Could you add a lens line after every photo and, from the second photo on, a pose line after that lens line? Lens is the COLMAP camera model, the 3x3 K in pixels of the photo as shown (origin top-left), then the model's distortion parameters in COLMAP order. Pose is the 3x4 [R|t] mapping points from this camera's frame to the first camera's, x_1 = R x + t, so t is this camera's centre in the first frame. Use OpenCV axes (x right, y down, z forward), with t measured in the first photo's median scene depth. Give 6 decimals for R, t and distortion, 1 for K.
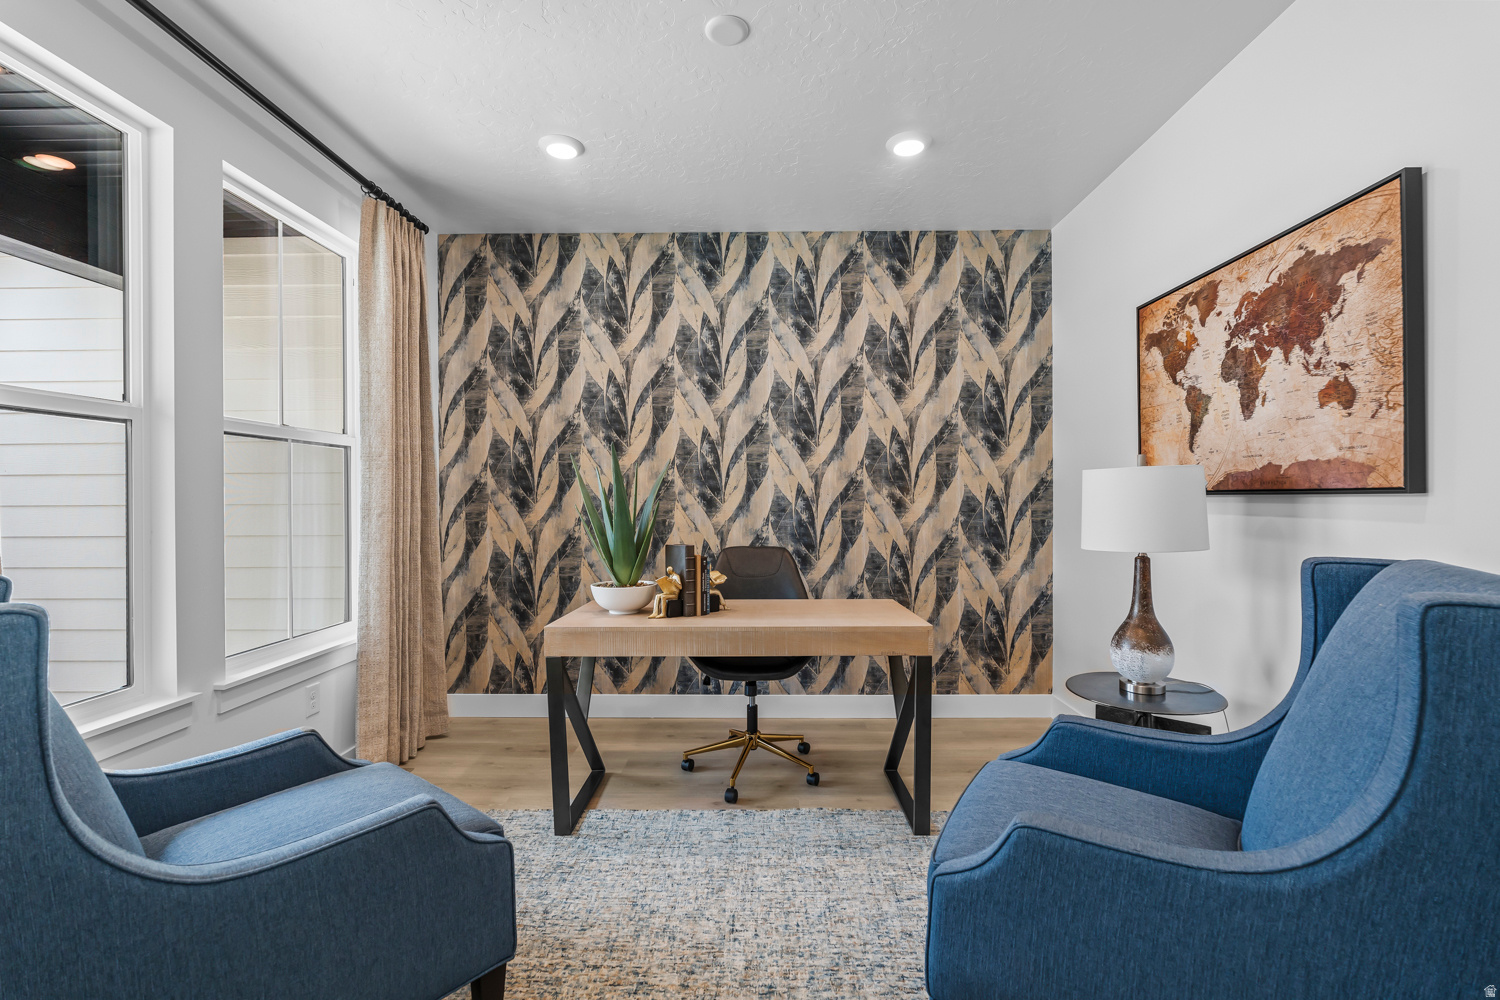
lens RADIAL K [[663.2, 0, 747.1], [0, 663.2, 496.5], [0, 0, 1]] dist [-0.007540, 0.001346]
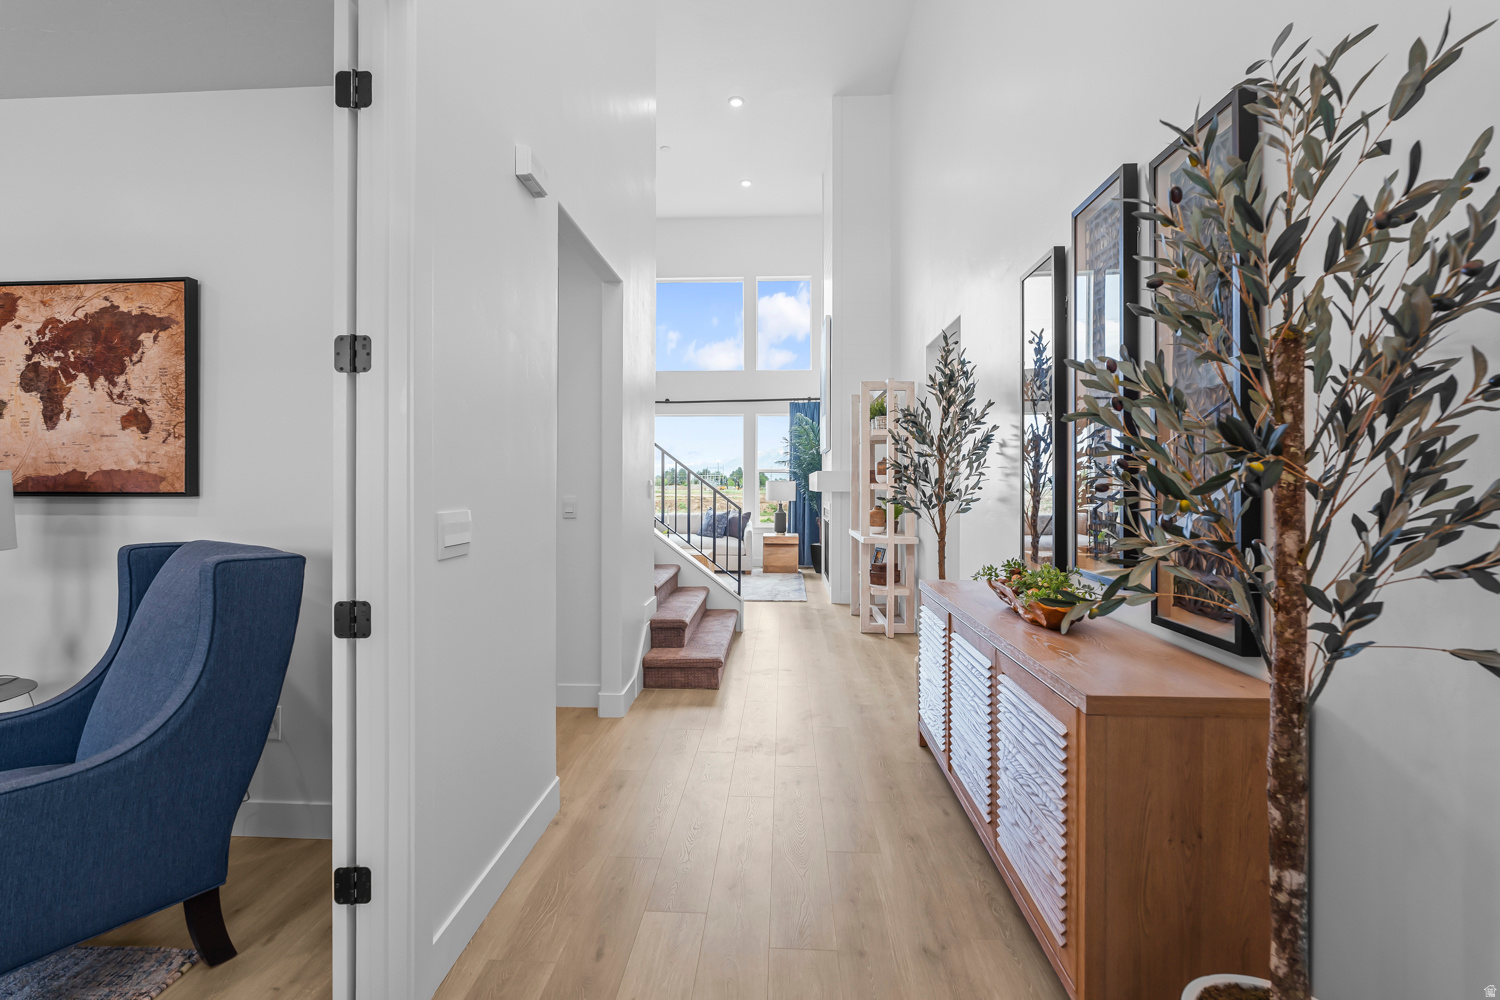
lens RADIAL K [[663.2, 0, 743.5], [0, 663.2, 488.3], [0, 0, 1]] dist [-0.007540, 0.001346]
pose [[0.043812, 0.000401, 0.999040, -0.380612], [-0.003045, 0.999995, -0.000268, -0.024401], [-0.999035, -0.003030, 0.043813, -0.280250]]
